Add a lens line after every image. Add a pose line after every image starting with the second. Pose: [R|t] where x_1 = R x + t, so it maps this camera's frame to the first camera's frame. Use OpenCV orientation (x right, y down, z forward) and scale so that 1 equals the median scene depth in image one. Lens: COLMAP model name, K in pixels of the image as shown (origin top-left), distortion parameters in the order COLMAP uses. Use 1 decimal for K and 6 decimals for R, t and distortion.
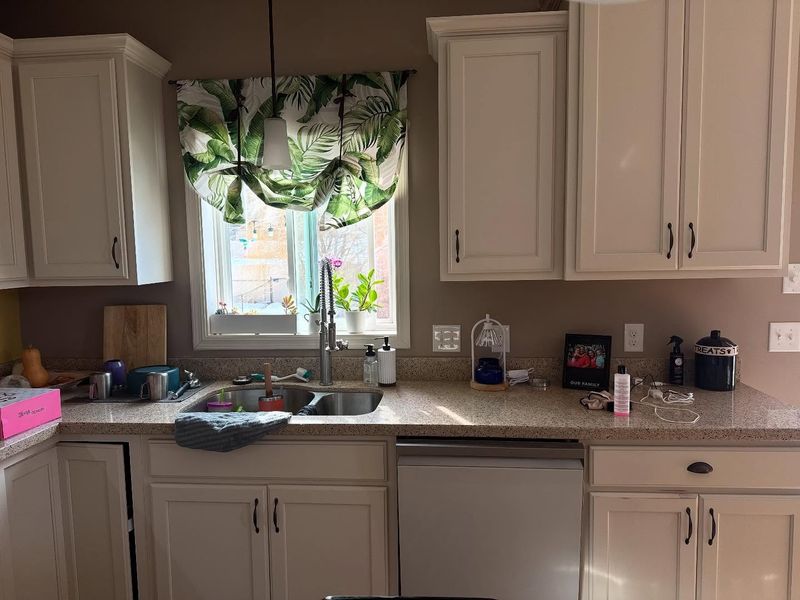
lens RADIAL K [[529.5, 0, 398.4], [0, 529.5, 292.5], [0, 0, 1]] dist [0.048684, -0.005790]
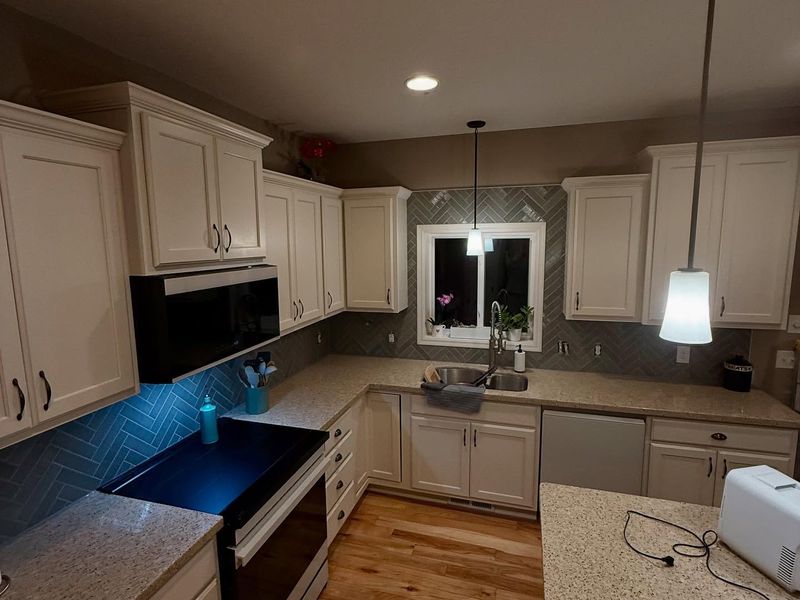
lens RADIAL K [[422.7, 0, 396.6], [0, 422.7, 297.0], [0, 0, 1]] dist [-0.007272, -0.000719]
pose [[0.975944, 0.036848, -0.214886, -0.177724], [-0.031277, 0.999082, 0.029268, -0.125423], [0.215767, -0.021843, 0.976201, -0.508985]]
